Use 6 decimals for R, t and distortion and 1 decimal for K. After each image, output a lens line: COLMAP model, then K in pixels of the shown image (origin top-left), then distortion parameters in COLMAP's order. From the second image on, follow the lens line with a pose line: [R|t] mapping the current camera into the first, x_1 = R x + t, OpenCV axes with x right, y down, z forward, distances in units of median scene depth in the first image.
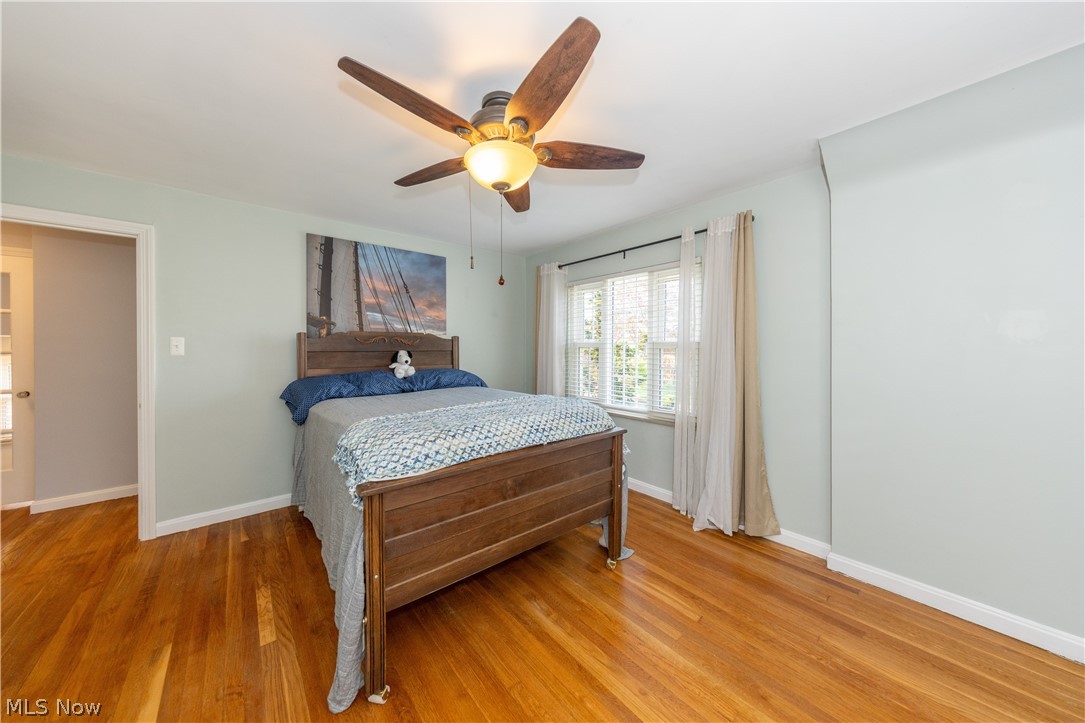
lens RADIAL K [[364.6, 0, 538.8], [0, 364.6, 350.3], [0, 0, 1]] dist [-0.000236, -0.000005]
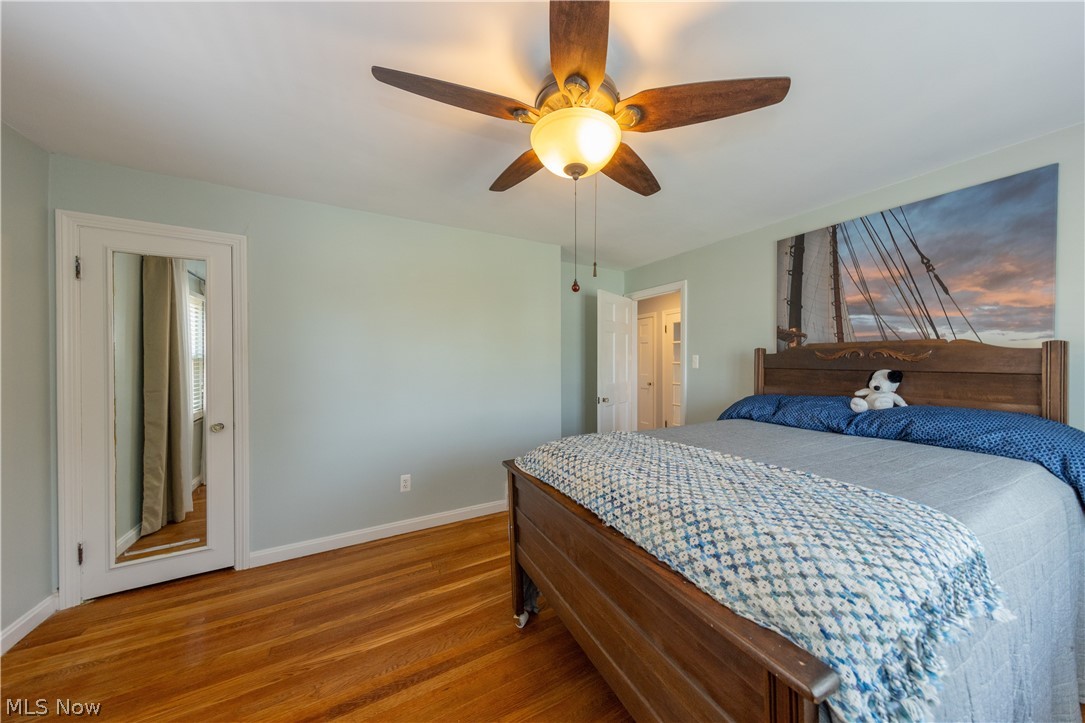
lens RADIAL K [[352.4, 0, 542.5], [0, 352.4, 361.5], [0, 0, 1]] dist [0.001260, -0.000173]
pose [[-0.211879, 0.007419, -0.977268, 0.348973], [-0.005899, 0.999943, 0.008870, -0.015988], [0.977278, 0.007644, -0.211823, 0.561877]]
